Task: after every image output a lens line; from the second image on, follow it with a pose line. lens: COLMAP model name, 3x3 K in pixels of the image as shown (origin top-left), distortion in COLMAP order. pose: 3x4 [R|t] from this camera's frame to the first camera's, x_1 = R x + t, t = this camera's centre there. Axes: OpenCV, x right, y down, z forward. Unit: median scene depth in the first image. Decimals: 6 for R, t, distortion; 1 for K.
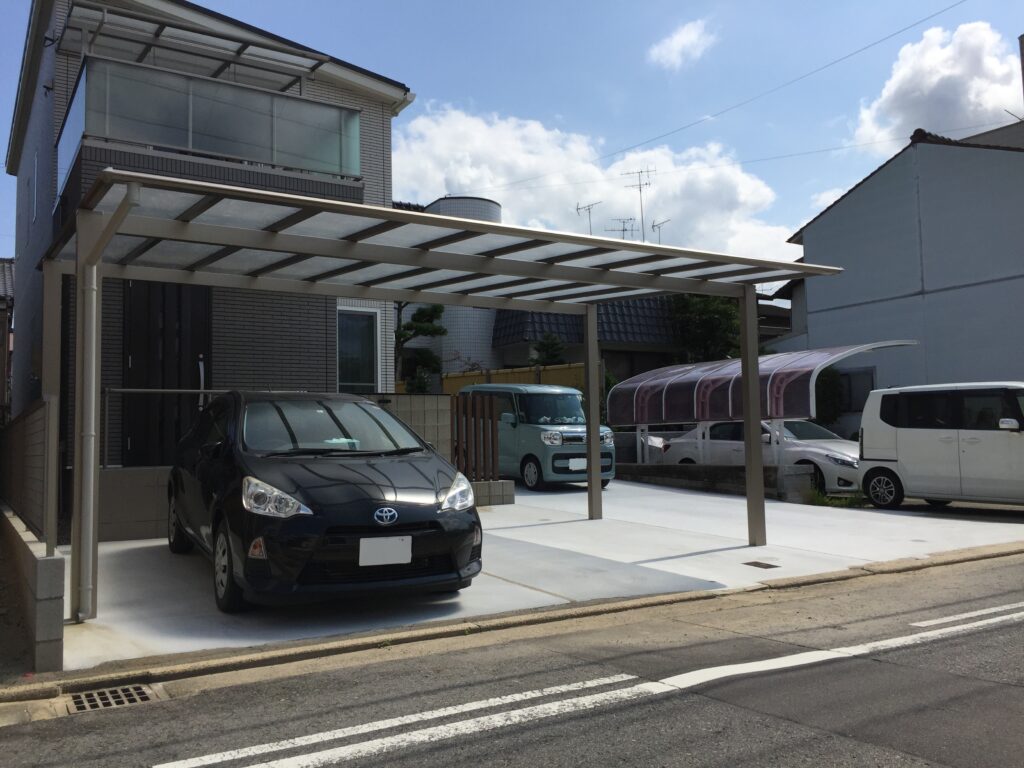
lens RADIAL K [[882.1, 0, 512.1], [0, 882.1, 379.2], [0, 0, 1]] dist [0.079584, -0.118219]
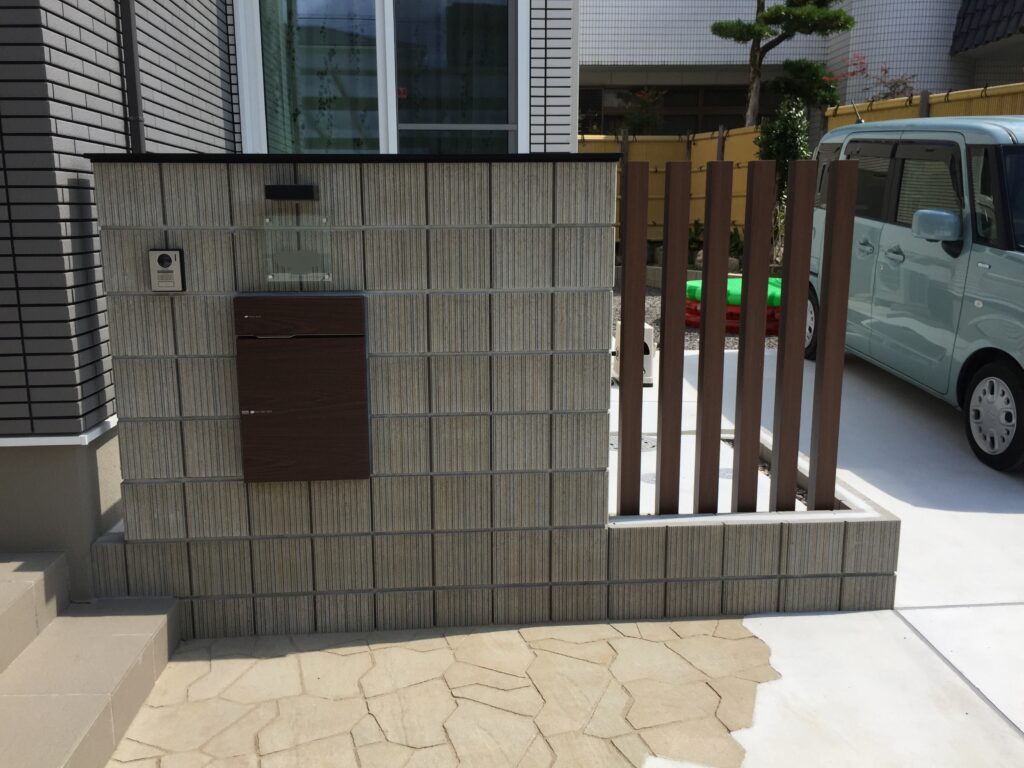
lens RADIAL K [[882.1, 0, 512.1], [0, 882.1, 379.2], [0, 0, 1]] dist [0.079584, -0.118219]
pose [[0.884393, 0.102269, -0.455400, 0.009568], [0.022176, 0.965391, 0.259863, 0.007621], [0.466215, -0.239921, 0.851517, 0.466740]]
